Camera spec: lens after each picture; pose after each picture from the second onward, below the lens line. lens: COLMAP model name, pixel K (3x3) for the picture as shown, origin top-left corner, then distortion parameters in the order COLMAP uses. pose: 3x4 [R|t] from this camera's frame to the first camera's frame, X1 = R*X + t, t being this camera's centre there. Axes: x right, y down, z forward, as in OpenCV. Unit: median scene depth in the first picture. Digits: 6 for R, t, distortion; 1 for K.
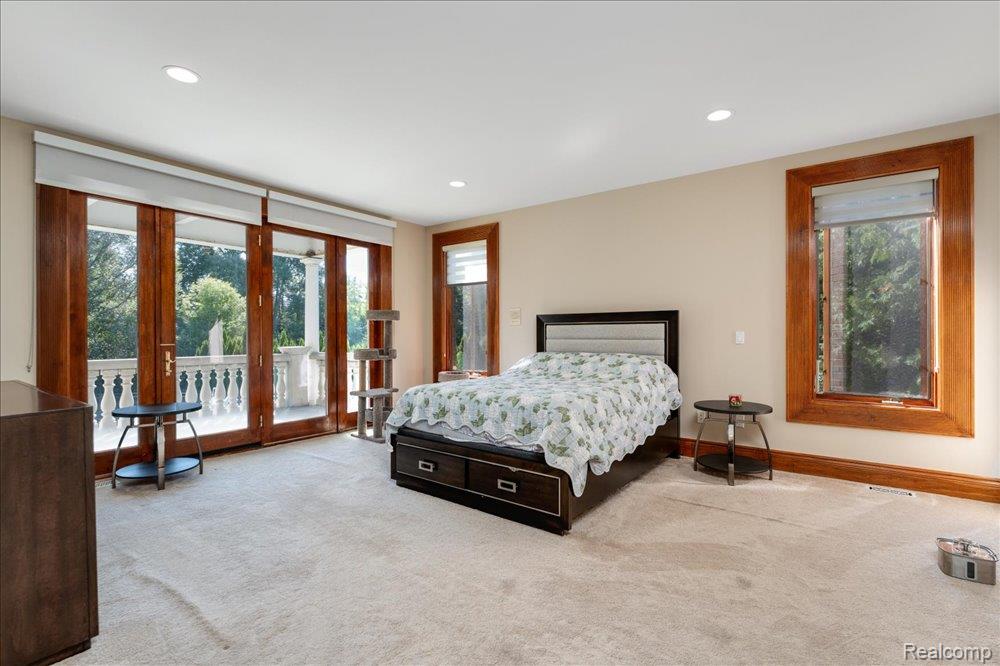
lens RADIAL K [[459.6, 0, 504.6], [0, 459.6, 335.0], [0, 0, 1]] dist [0.000639, -0.000288]
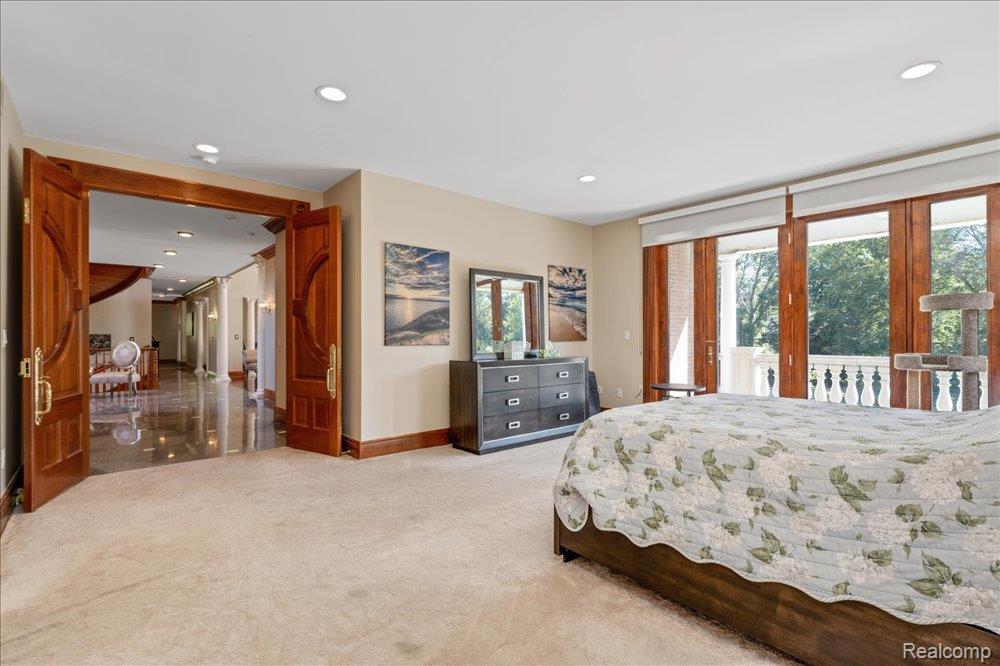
lens RADIAL K [[459.6, 0, 504.6], [0, 459.6, 335.0], [0, 0, 1]] dist [0.000639, -0.000288]
pose [[-0.217284, 0.003017, -0.976104, 0.753601], [0.004129, 0.999989, 0.002172, -0.006356], [0.976100, -0.003558, -0.217295, 0.832121]]
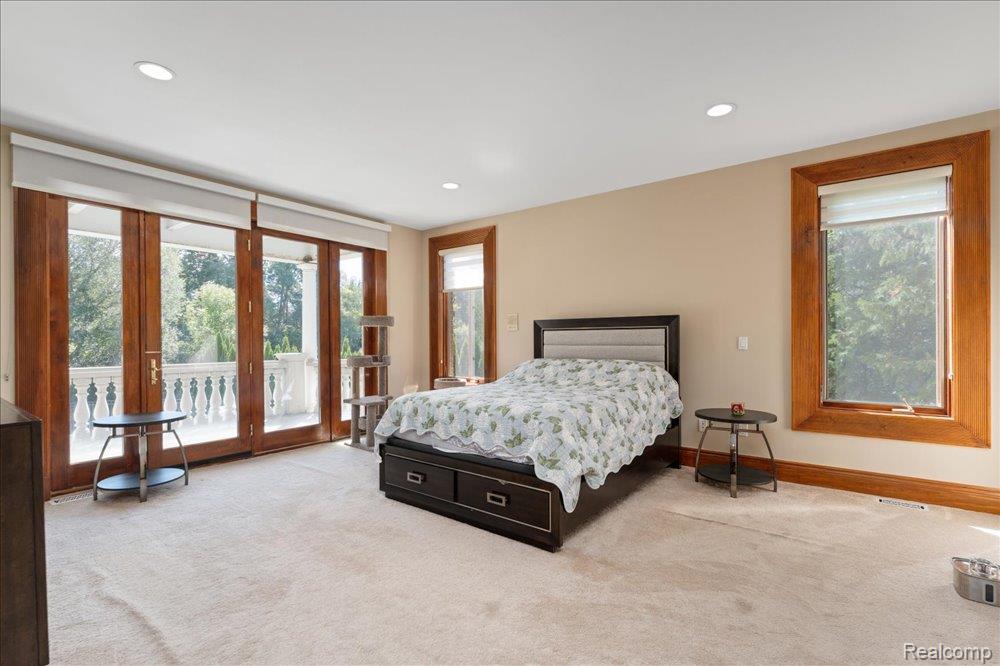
lens RADIAL K [[461.5, 0, 503.7], [0, 461.5, 341.8], [0, 0, 1]] dist [0.000051, 0.000062]
pose [[0.999929, -0.003282, -0.011439, 0.025490], [0.003314, 0.999991, 0.002729, -0.001667], [0.011430, -0.002767, 0.999931, 0.033014]]
